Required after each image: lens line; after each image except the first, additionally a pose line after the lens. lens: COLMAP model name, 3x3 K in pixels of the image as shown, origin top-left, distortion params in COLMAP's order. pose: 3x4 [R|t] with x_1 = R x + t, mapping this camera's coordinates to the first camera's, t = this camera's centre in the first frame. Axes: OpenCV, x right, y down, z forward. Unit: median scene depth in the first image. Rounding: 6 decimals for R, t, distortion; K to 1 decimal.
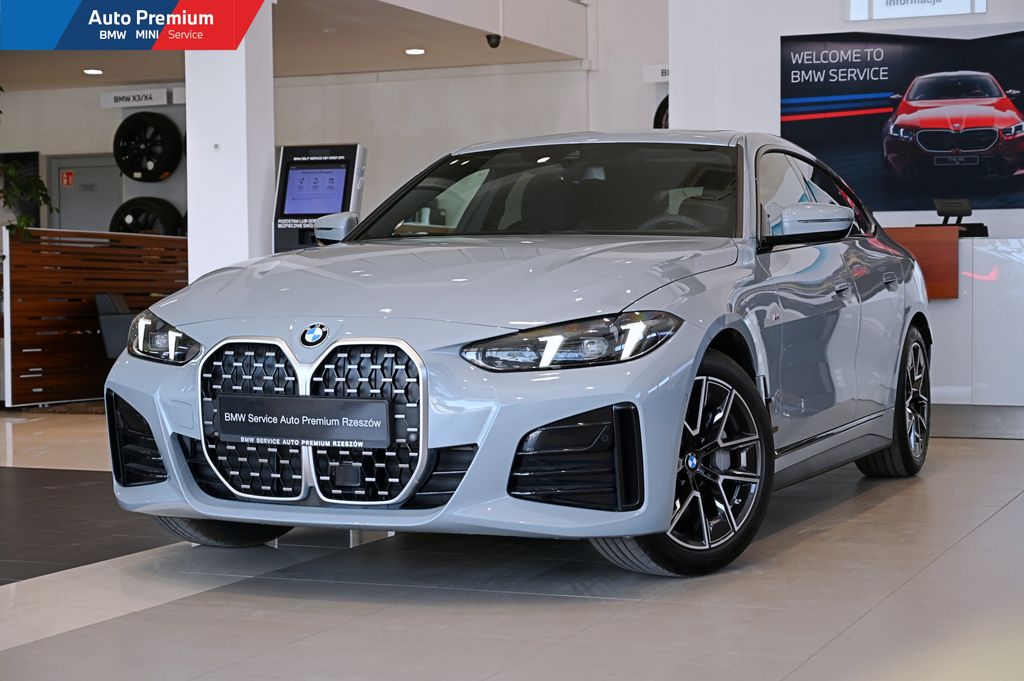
lens RADIAL K [[1769.1, 0, 512.0], [0, 1769.1, 340.5], [0, 0, 1]] dist [0.163774, 0.061249]
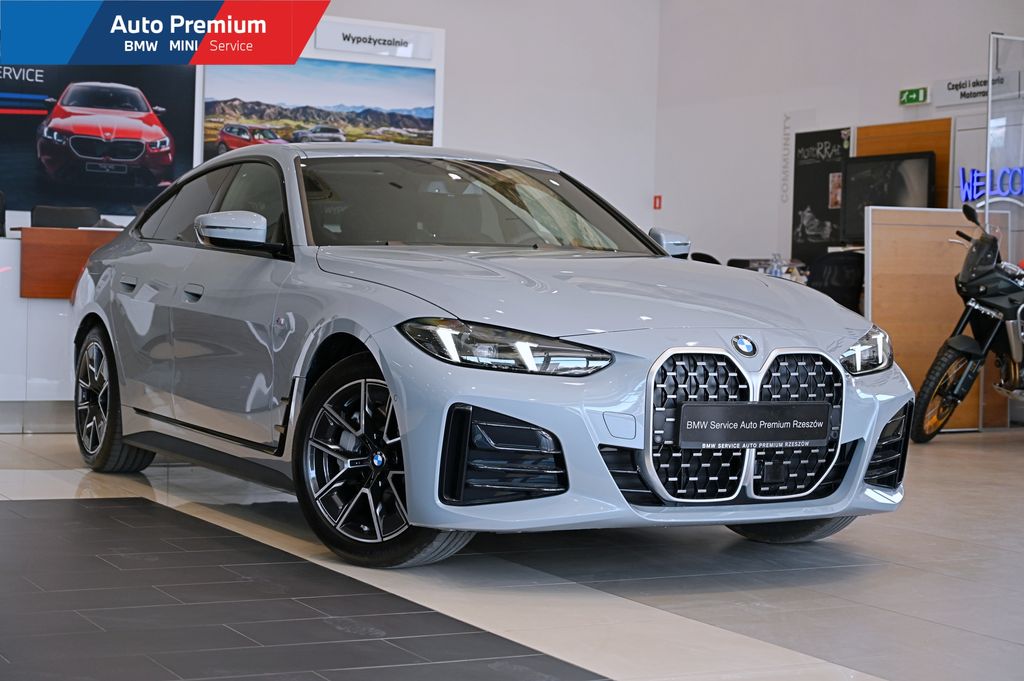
lens RADIAL K [[1763.7, 0, 512.0], [0, 1763.7, 340.5], [0, 0, 1]] dist [0.002417, -0.080267]
pose [[0.631601, -0.006179, 0.775269, -0.990983], [0.003166, 0.999980, 0.005390, -0.011839], [-0.775287, -0.000950, 0.631608, 0.416540]]
